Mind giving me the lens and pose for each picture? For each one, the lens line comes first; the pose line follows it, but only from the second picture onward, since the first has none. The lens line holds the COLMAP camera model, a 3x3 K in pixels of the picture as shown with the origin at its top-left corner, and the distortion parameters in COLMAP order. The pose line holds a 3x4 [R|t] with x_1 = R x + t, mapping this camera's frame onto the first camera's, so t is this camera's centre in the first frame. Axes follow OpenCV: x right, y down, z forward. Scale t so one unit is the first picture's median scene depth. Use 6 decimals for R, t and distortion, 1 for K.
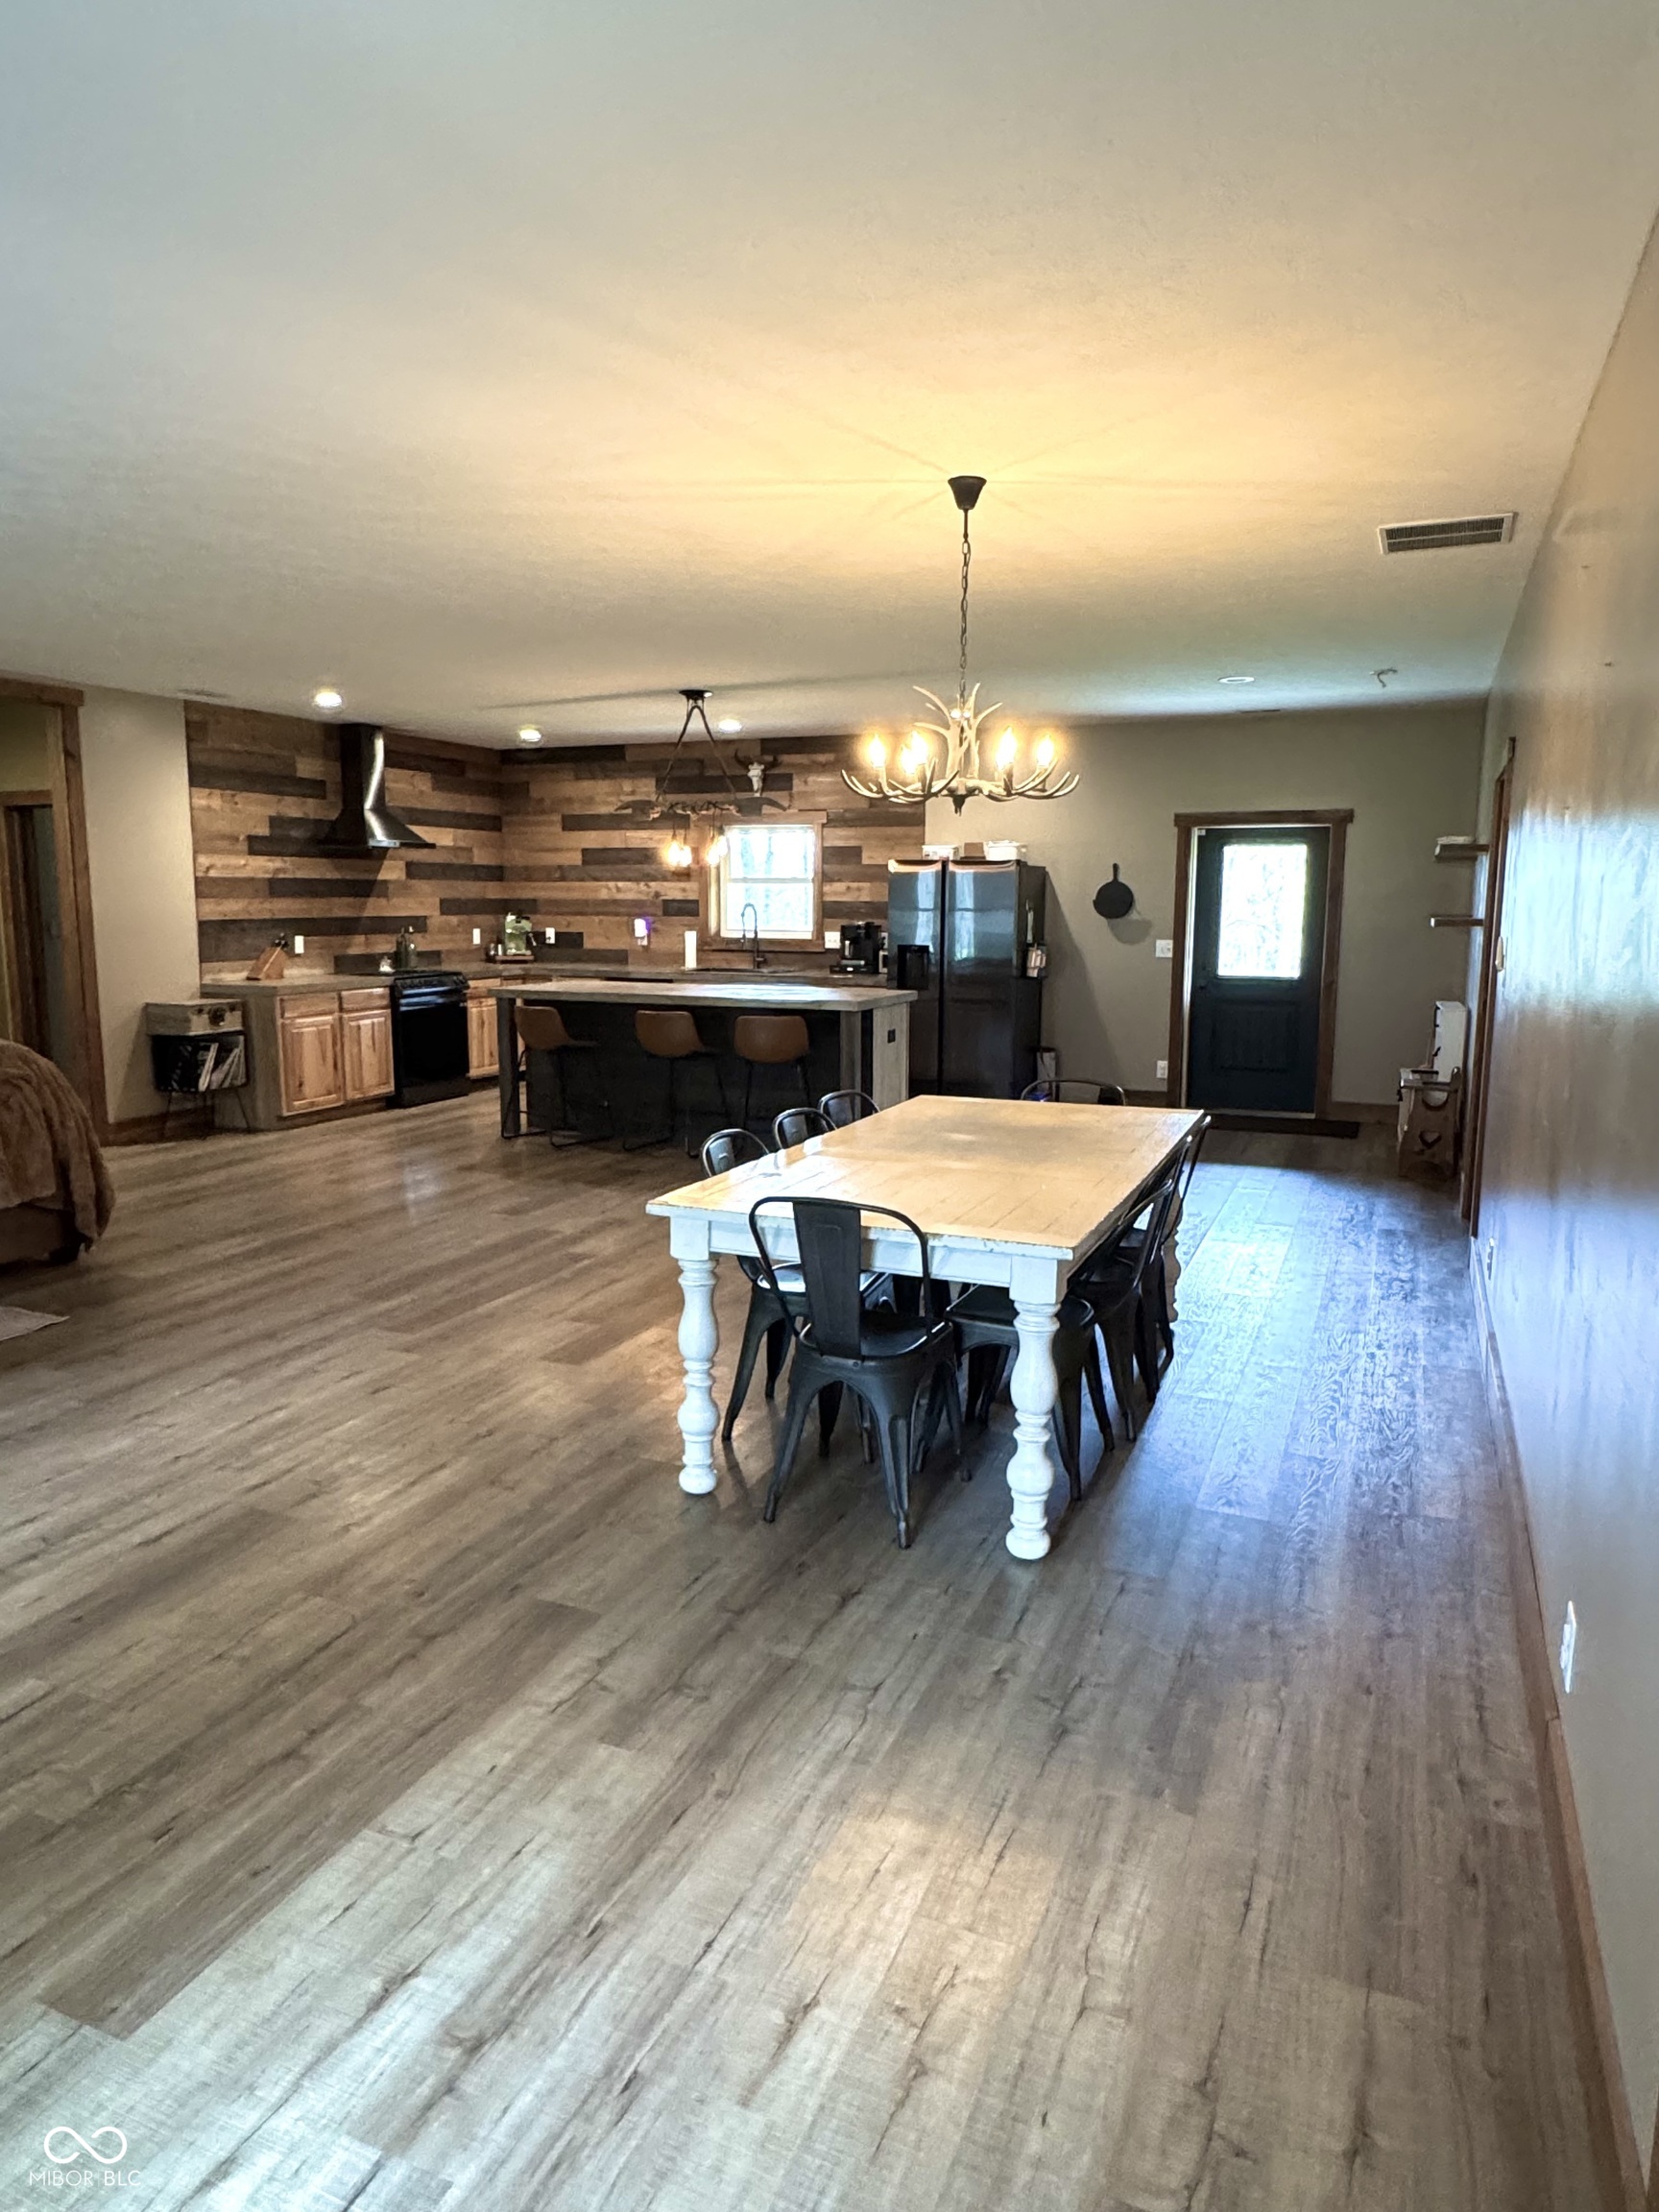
lens RADIAL K [[1383.3, 0, 825.6], [0, 1383.3, 1106.0], [0, 0, 1]] dist [-0.005847, 0.002430]
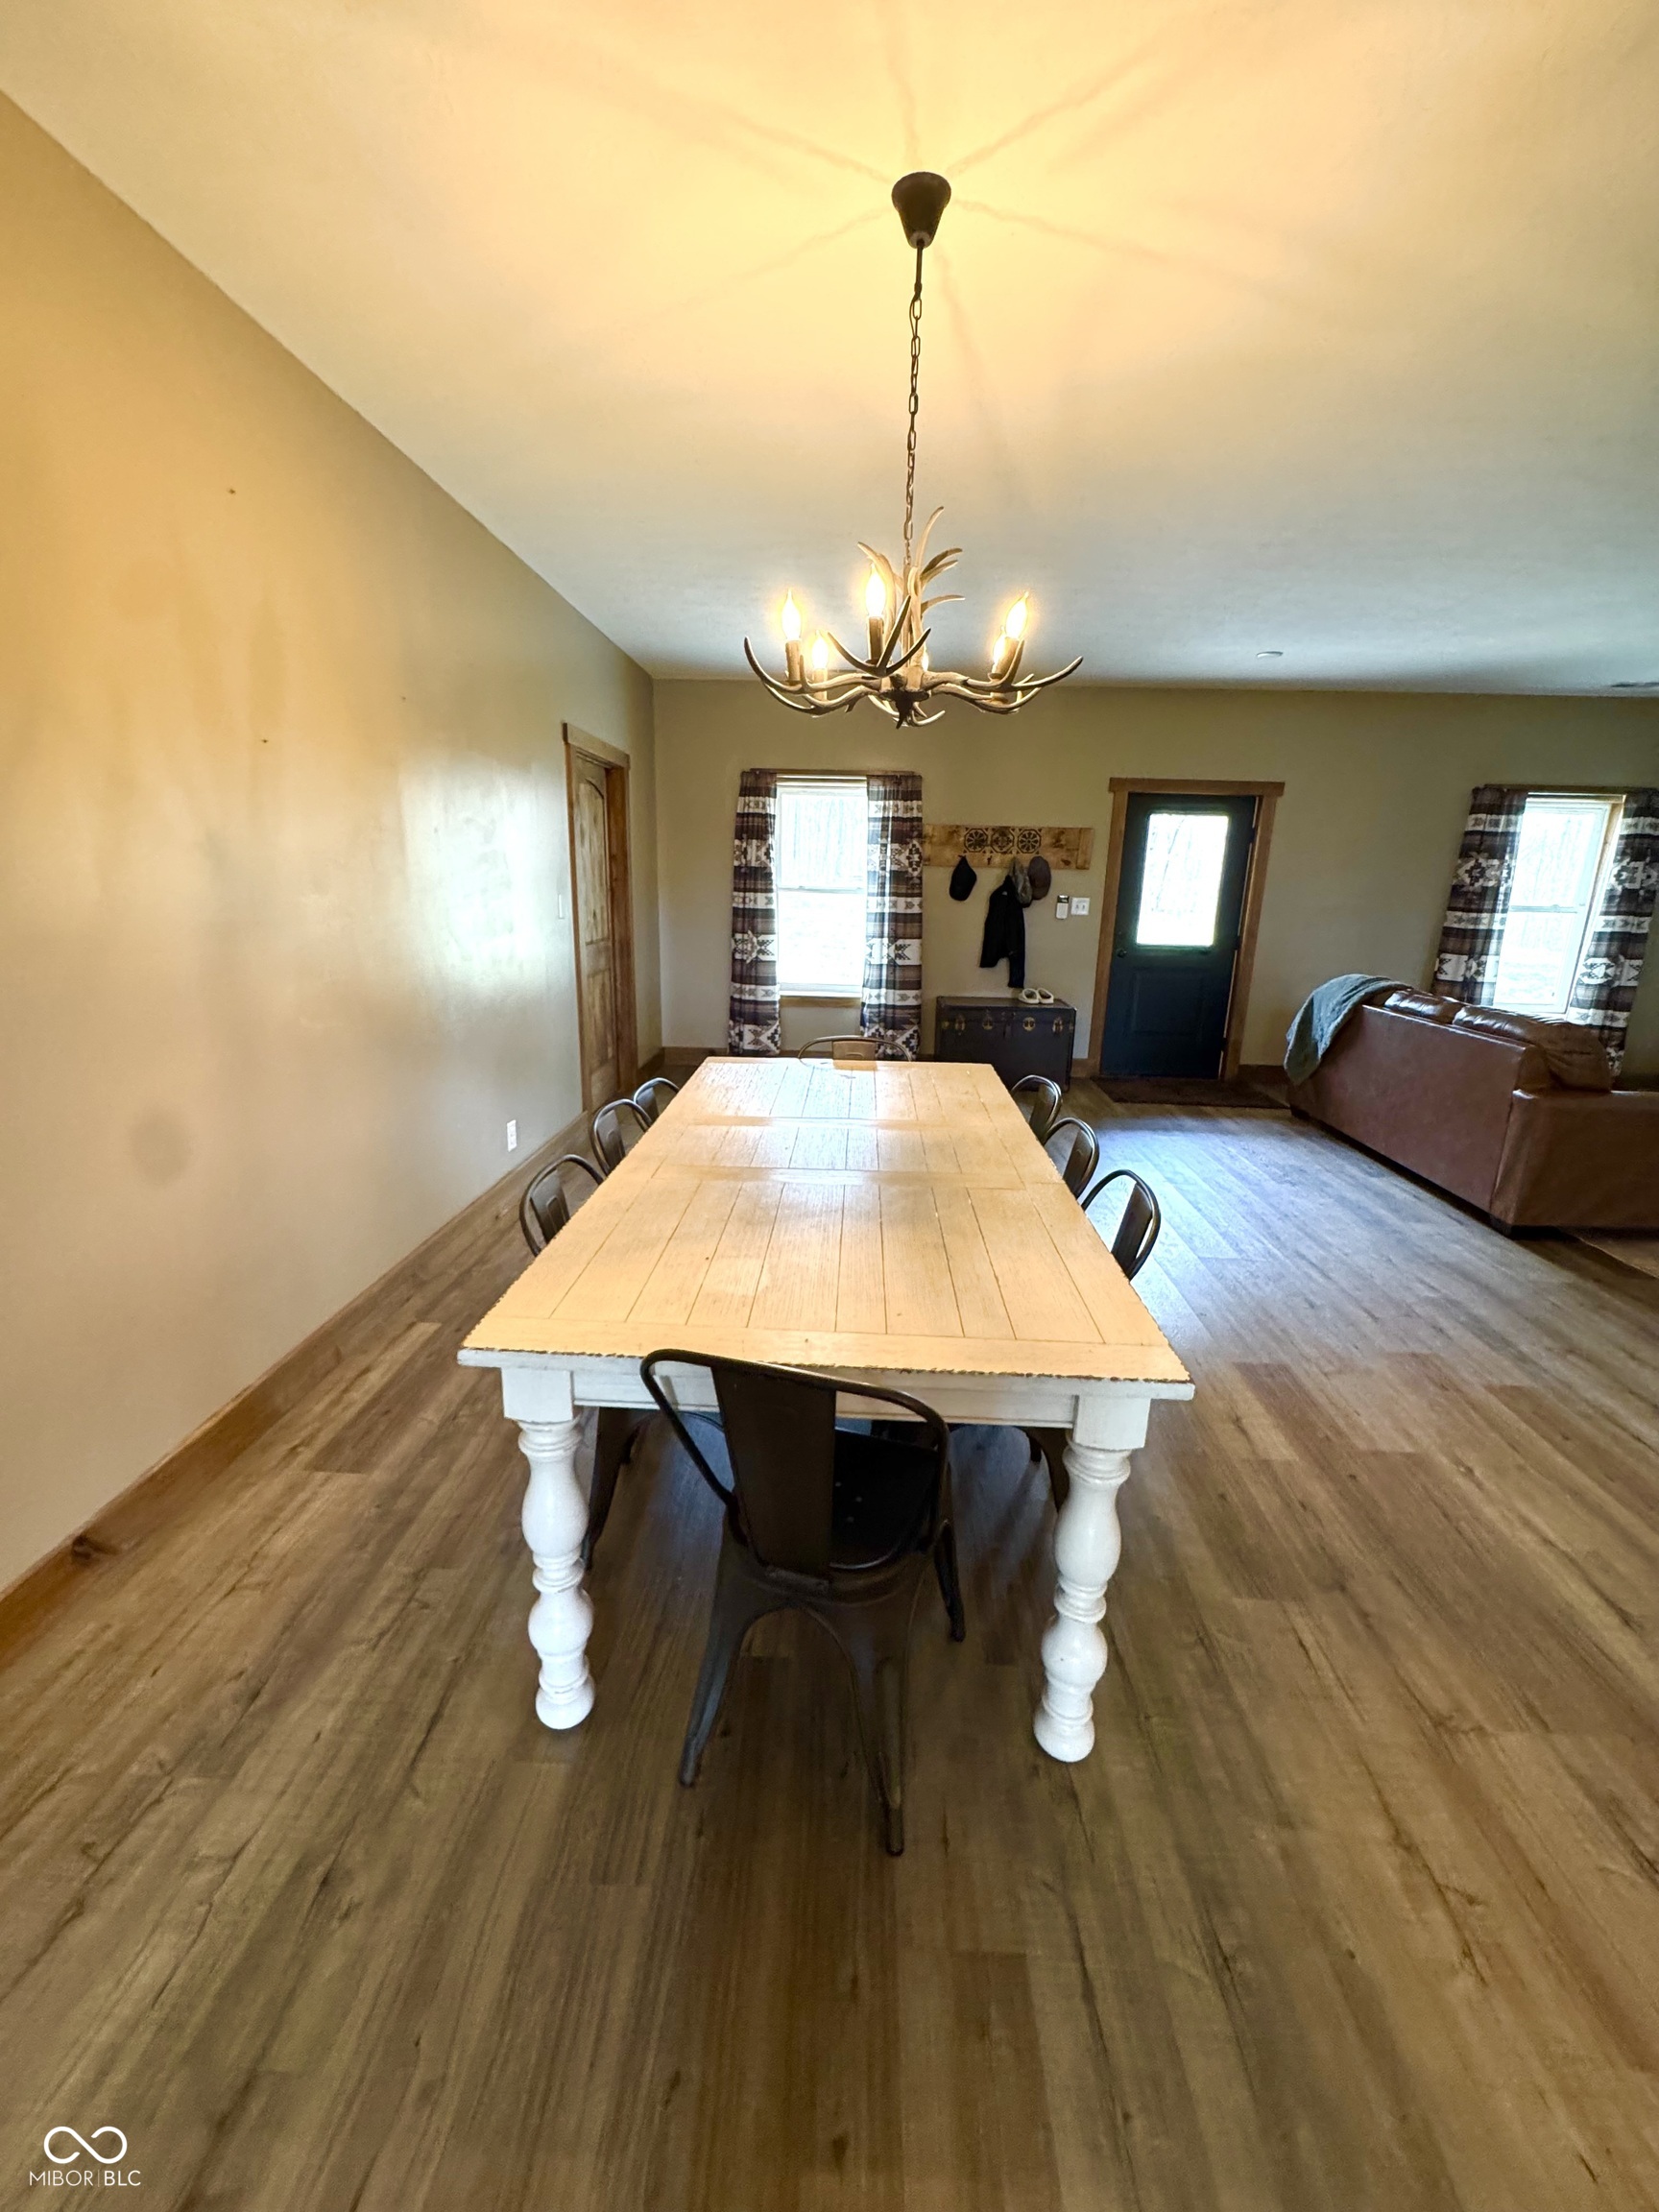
lens RADIAL K [[884.3, 0, 832.7], [0, 884.3, 1102.6], [0, 0, 1]] dist [-0.004727, 0.001255]
pose [[-0.936164, 0.060788, -0.346268, 0.128037], [-0.081759, 0.920288, 0.382603, -0.085713], [0.341924, 0.386490, -0.856571, 0.616430]]
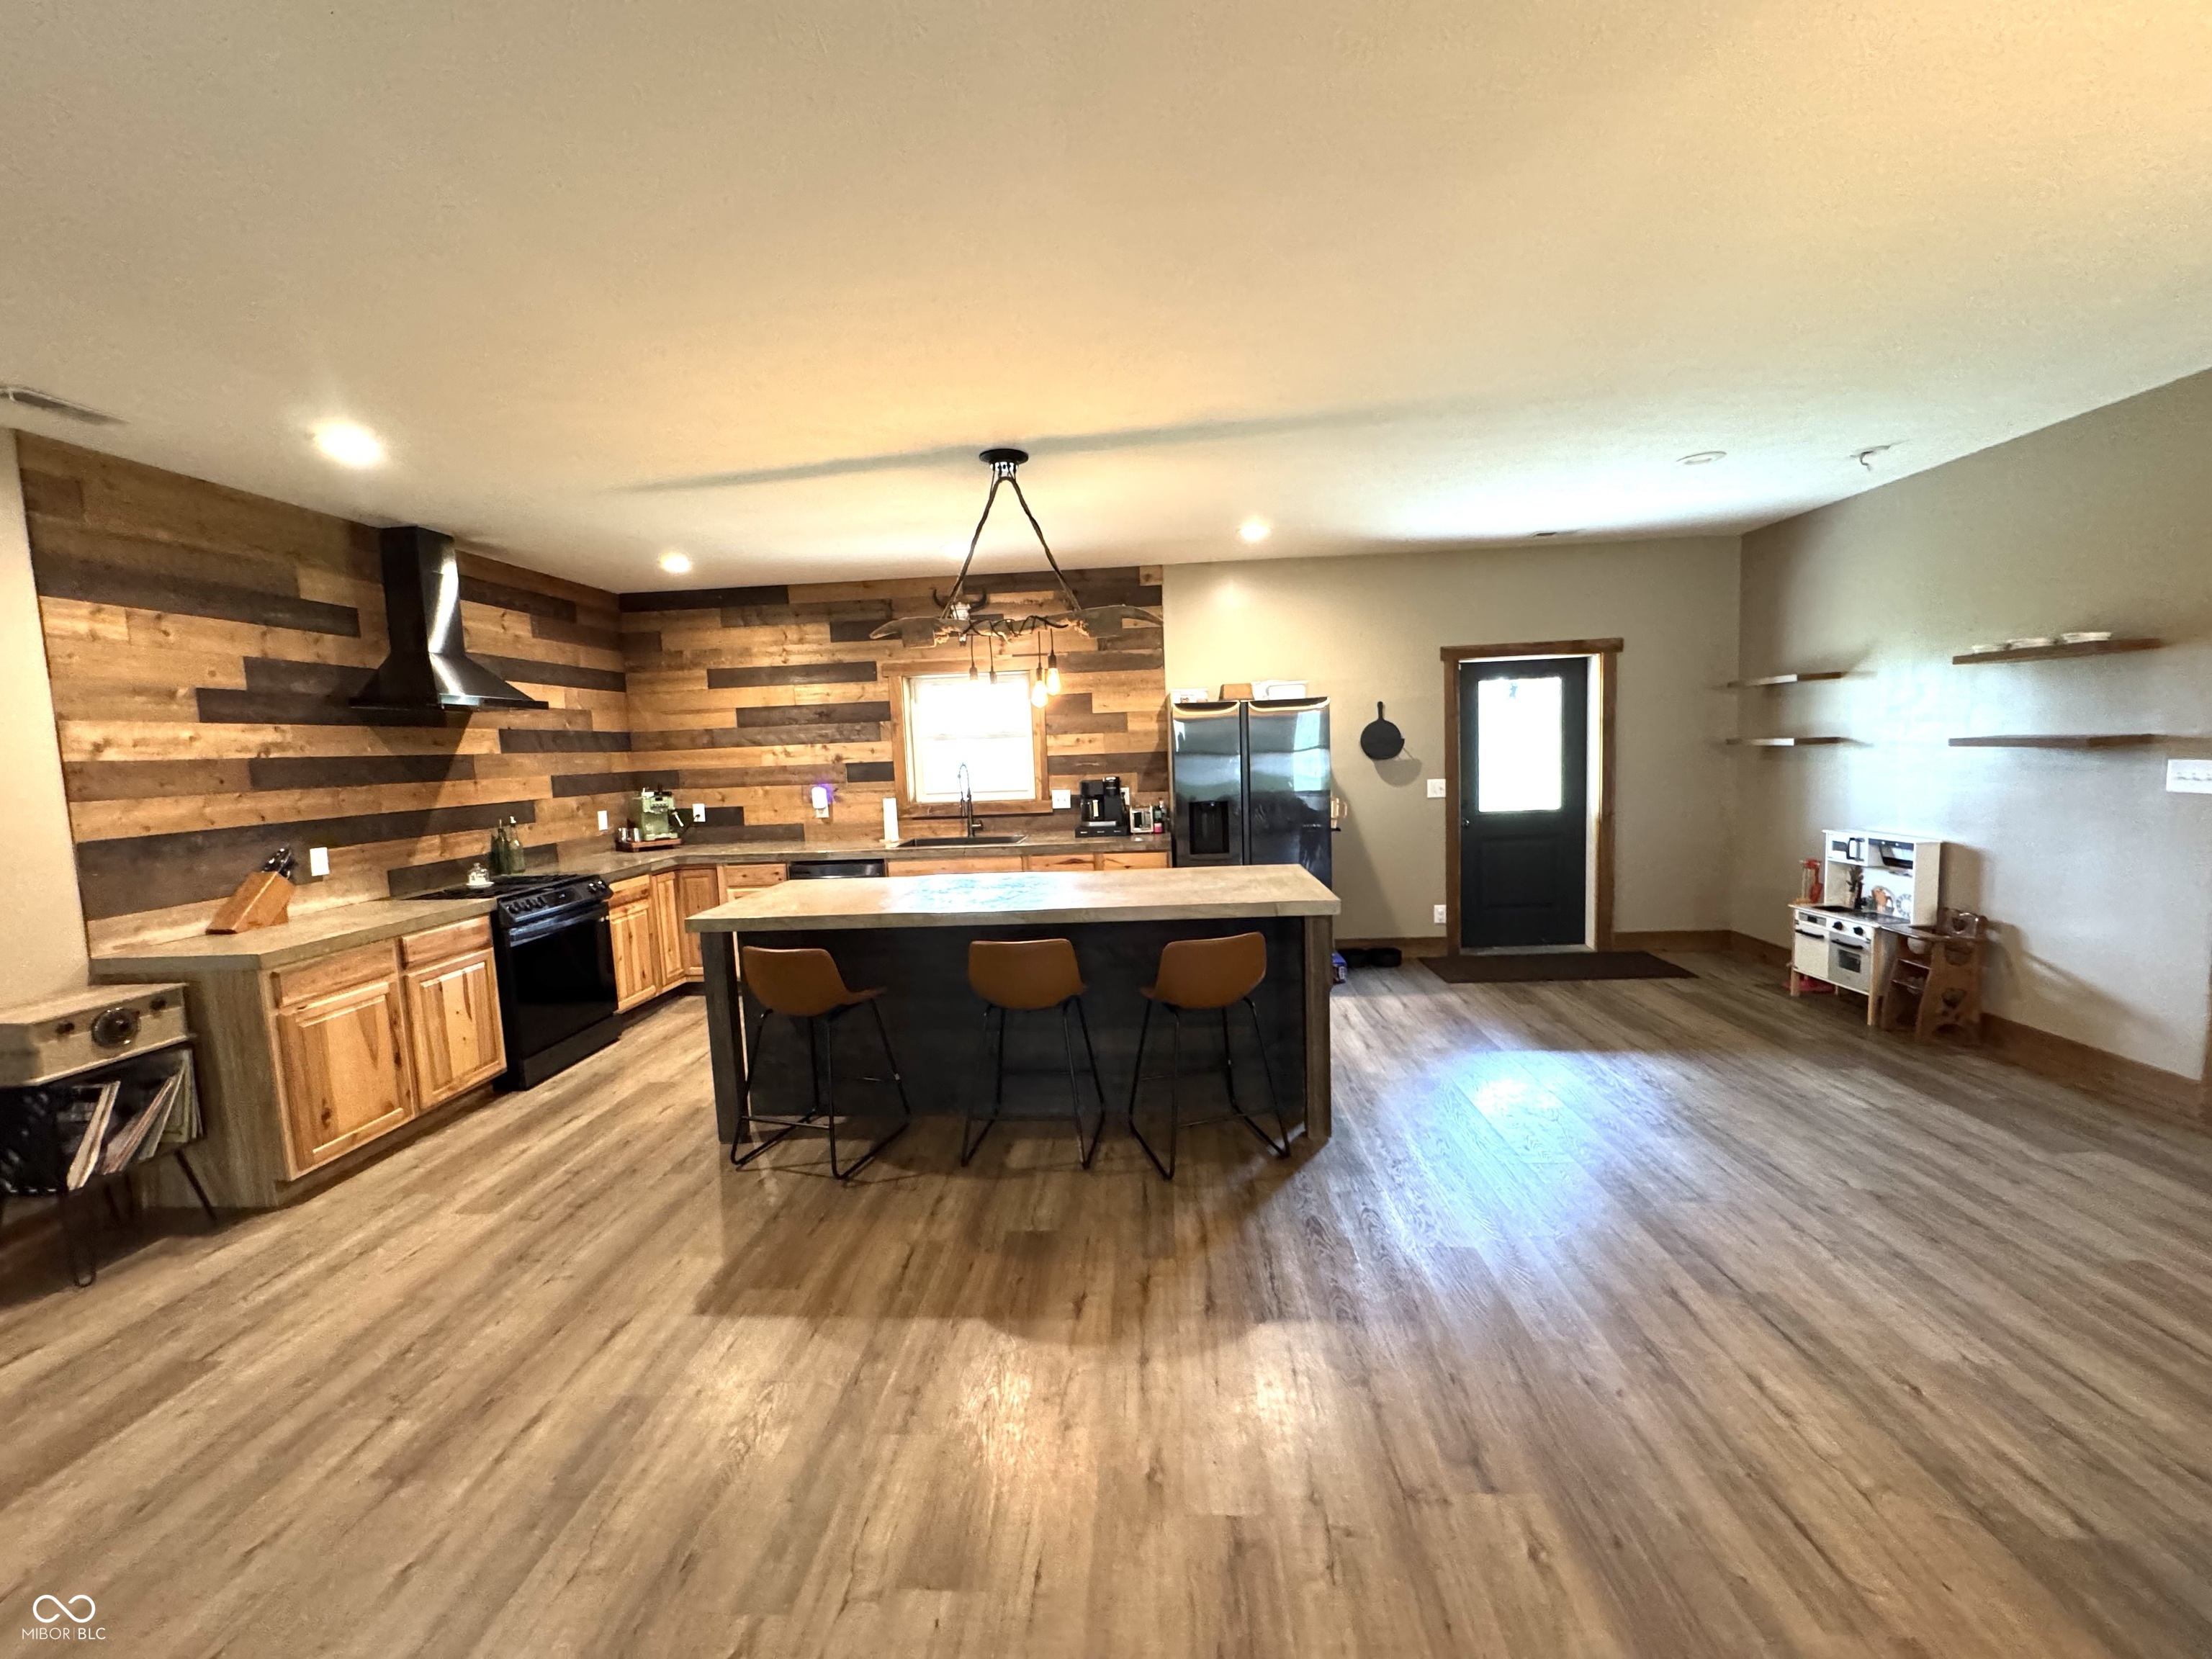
lens RADIAL K [[884.3, 0, 1104.3], [0, 884.3, 827.0], [0, 0, 1]] dist [-0.004727, 0.001255]
pose [[0.942612, -0.072579, 0.325905, -0.170183], [0.093128, 0.994502, -0.047878, -0.078610], [-0.320639, 0.075481, 0.944189, 0.495553]]
